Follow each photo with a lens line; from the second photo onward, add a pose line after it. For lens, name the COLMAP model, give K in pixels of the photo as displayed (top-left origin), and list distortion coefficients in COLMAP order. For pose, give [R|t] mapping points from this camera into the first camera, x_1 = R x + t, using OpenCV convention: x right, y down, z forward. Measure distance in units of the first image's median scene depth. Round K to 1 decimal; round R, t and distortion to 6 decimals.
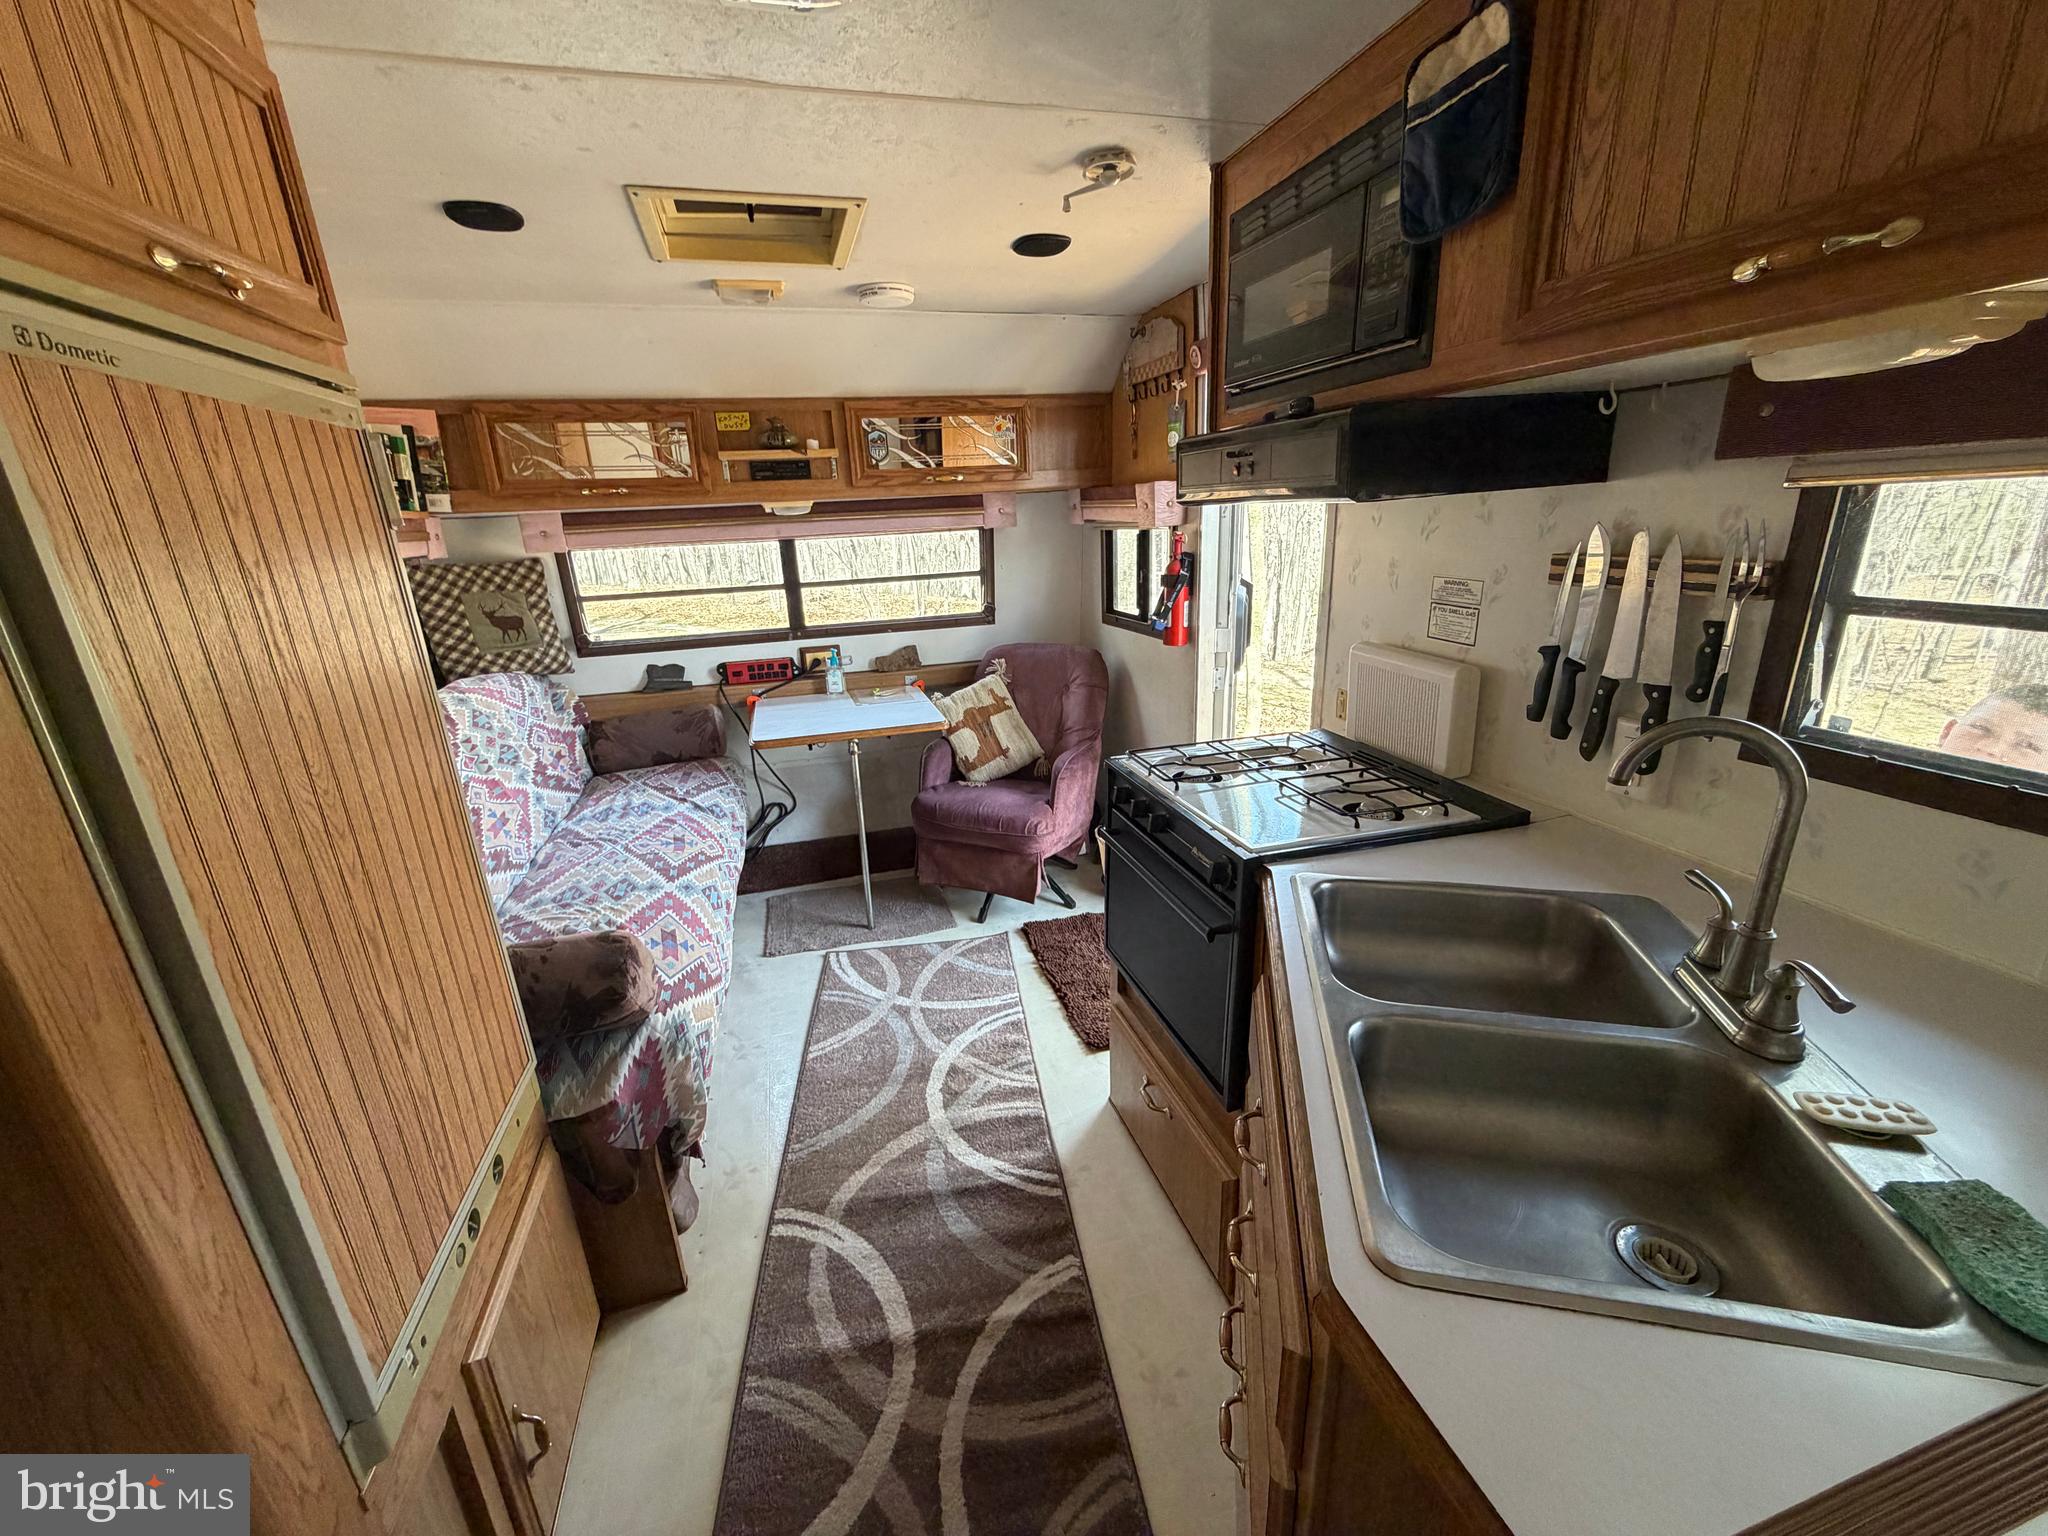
lens RADIAL K [[812.2, 0, 1019.6], [0, 812.2, 769.0], [0, 0, 1]] dist [0.001569, 0.000230]
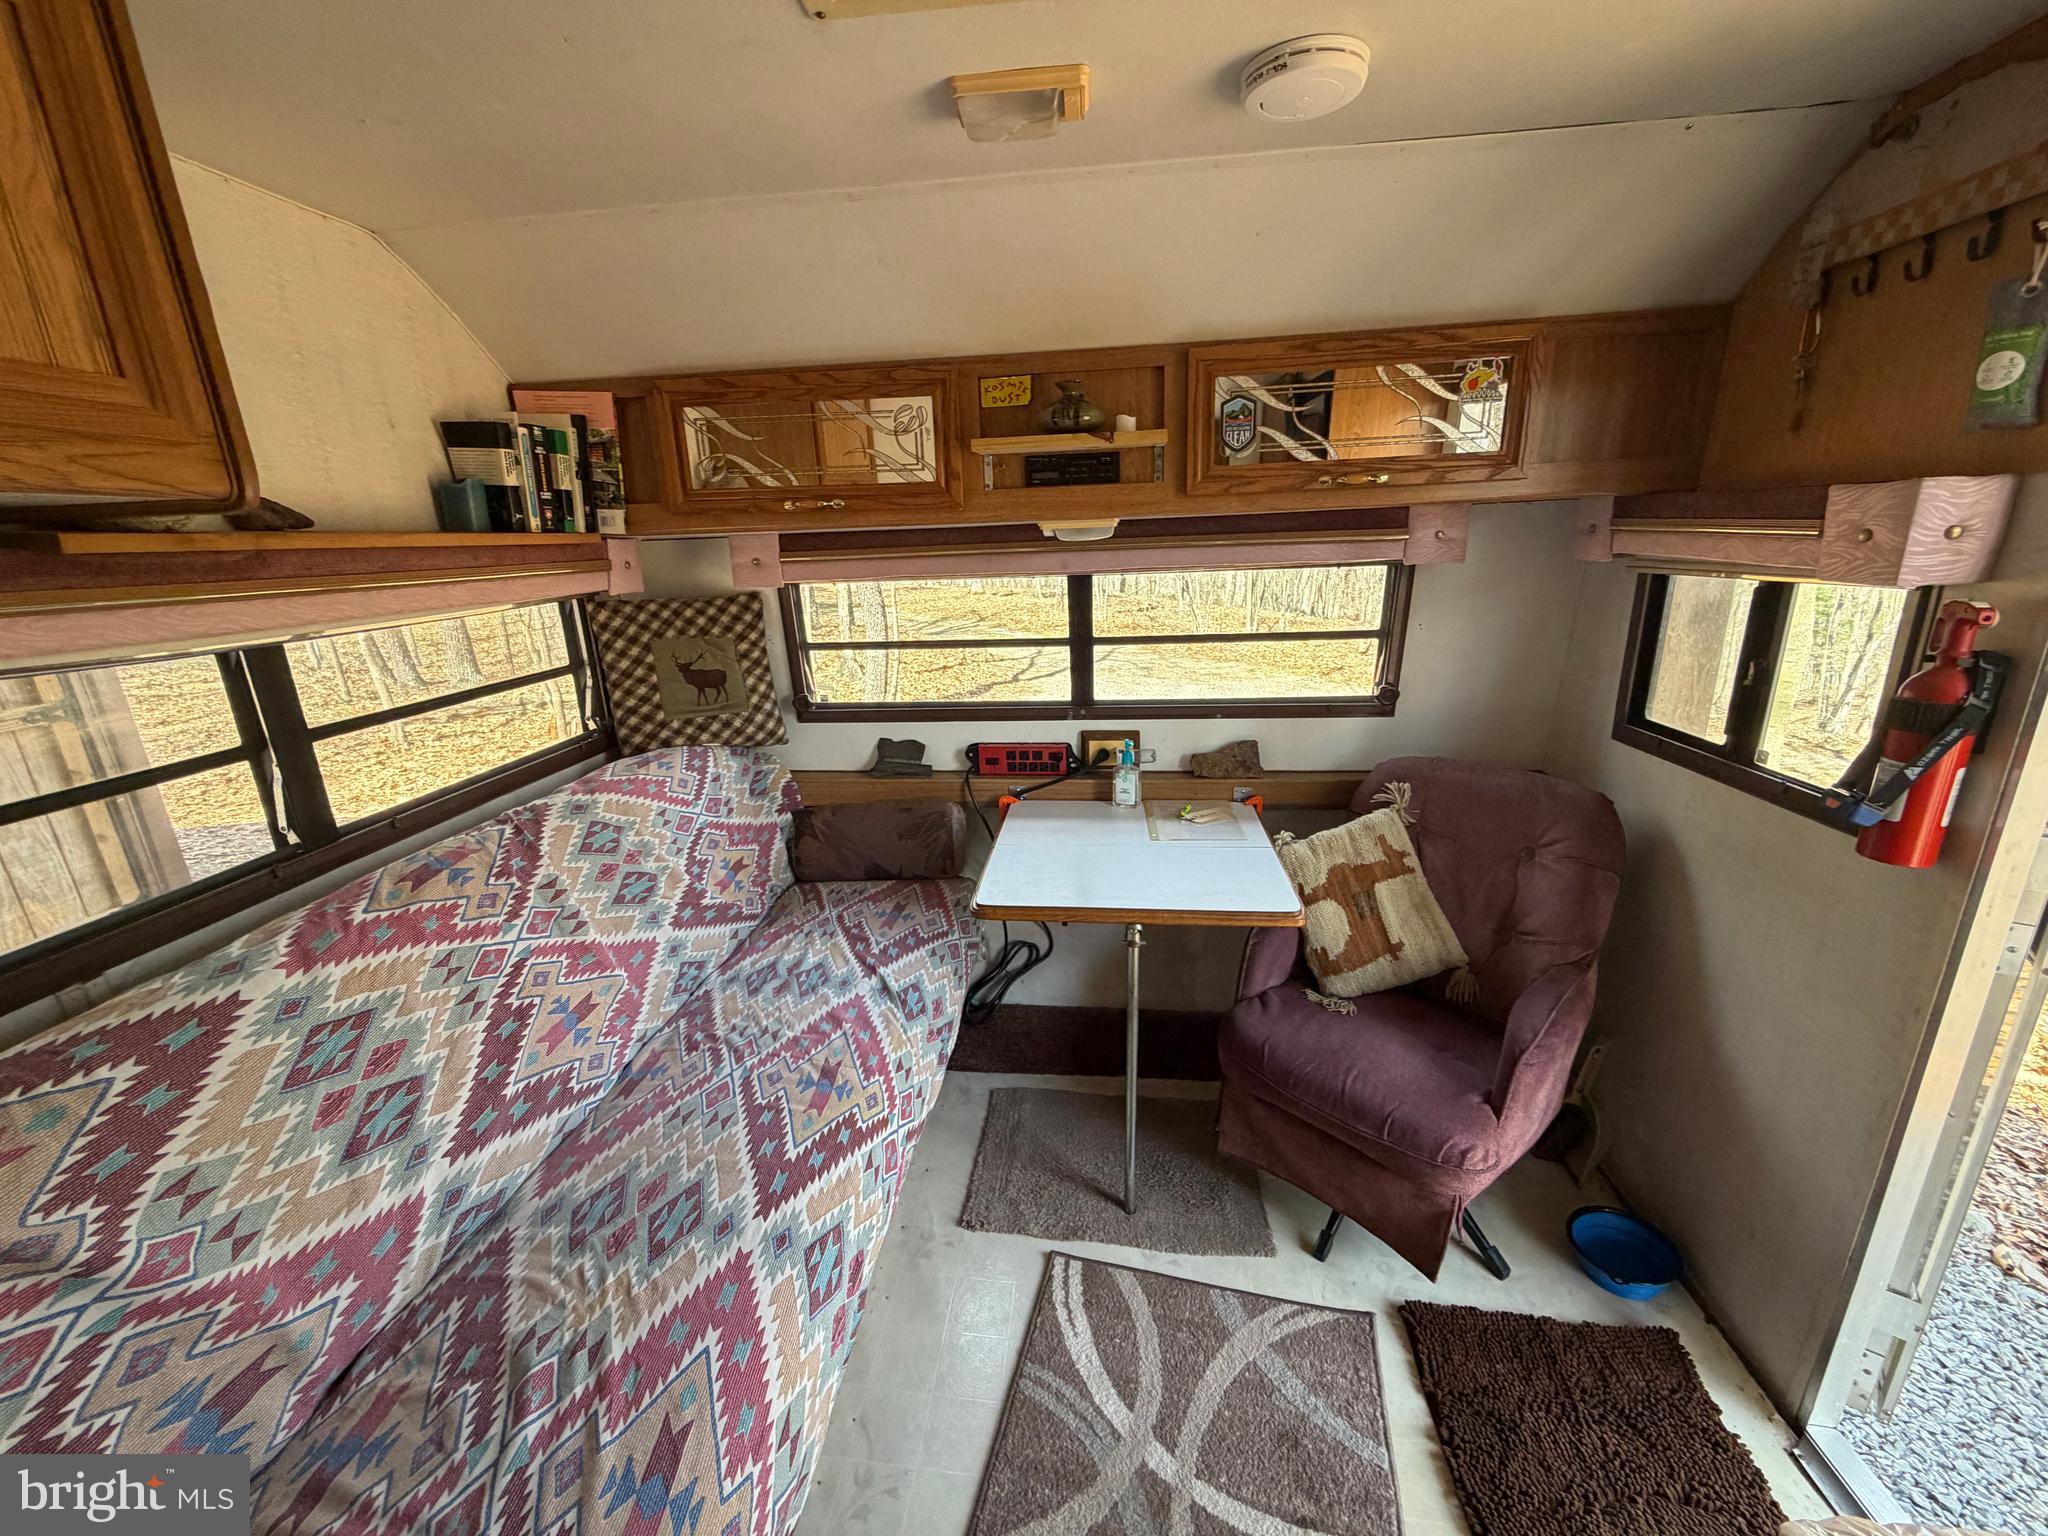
lens RADIAL K [[812.2, 0, 1020.4], [0, 812.2, 764.3], [0, 0, 1]] dist [0.001569, 0.000230]
pose [[0.923589, 0.115199, -0.365666, -0.075620], [-0.120174, 0.992710, 0.009209, -0.139326], [0.364061, 0.035438, 0.930700, 0.399389]]
